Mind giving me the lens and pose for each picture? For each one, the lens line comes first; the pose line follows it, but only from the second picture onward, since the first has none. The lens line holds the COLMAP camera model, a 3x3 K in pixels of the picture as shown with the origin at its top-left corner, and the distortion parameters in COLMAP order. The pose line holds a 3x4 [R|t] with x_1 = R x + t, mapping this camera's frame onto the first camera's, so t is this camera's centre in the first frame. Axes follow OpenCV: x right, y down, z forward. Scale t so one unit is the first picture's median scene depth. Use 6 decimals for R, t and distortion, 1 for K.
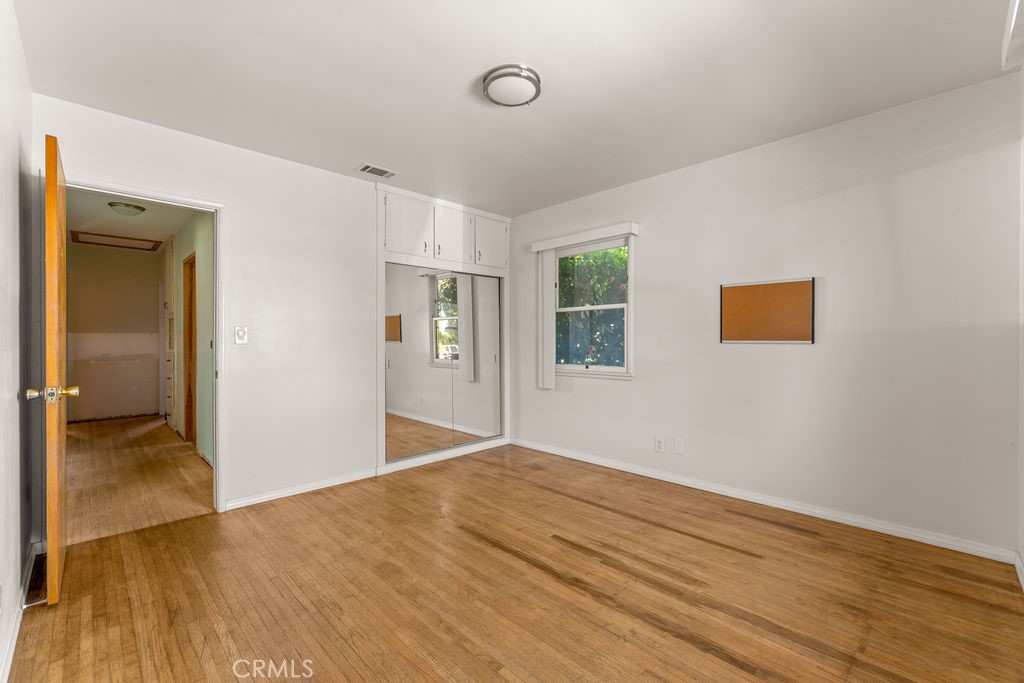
lens RADIAL K [[434.4, 0, 515.0], [0, 434.4, 338.9], [0, 0, 1]] dist [-0.001943, -0.000454]
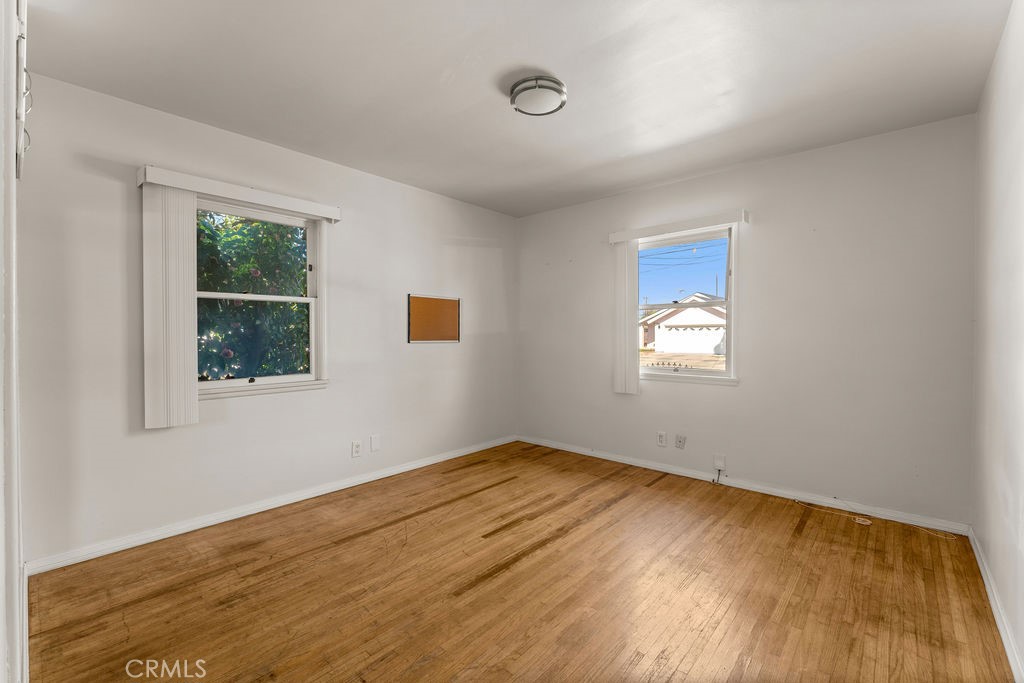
lens RADIAL K [[434.4, 0, 515.0], [0, 434.4, 338.9], [0, 0, 1]] dist [-0.001943, -0.000454]
pose [[-0.065078, -0.005856, 0.997863, -0.827304], [-0.000347, 0.999983, 0.005846, -0.010060], [-0.997880, 0.000034, -0.065079, 0.897726]]
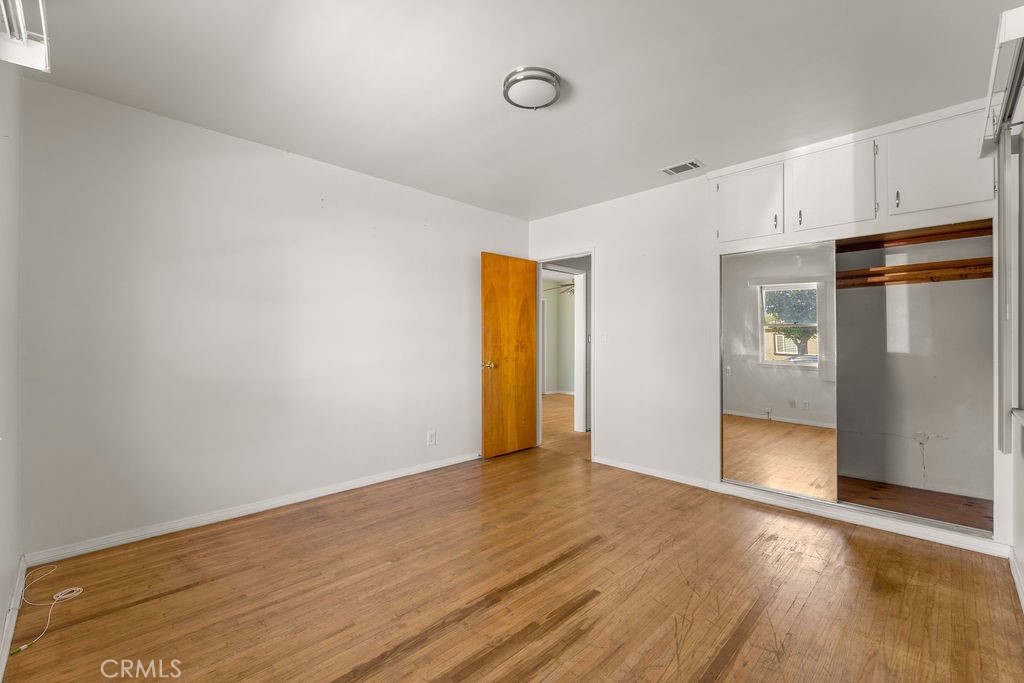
lens RADIAL K [[434.4, 0, 515.0], [0, 434.4, 338.9], [0, 0, 1]] dist [-0.001943, -0.000454]
pose [[0.005282, -0.004500, -0.999976, 0.792474], [-0.001336, 0.999989, -0.004507, -0.000455], [0.999985, 0.001360, 0.005276, 0.765250]]
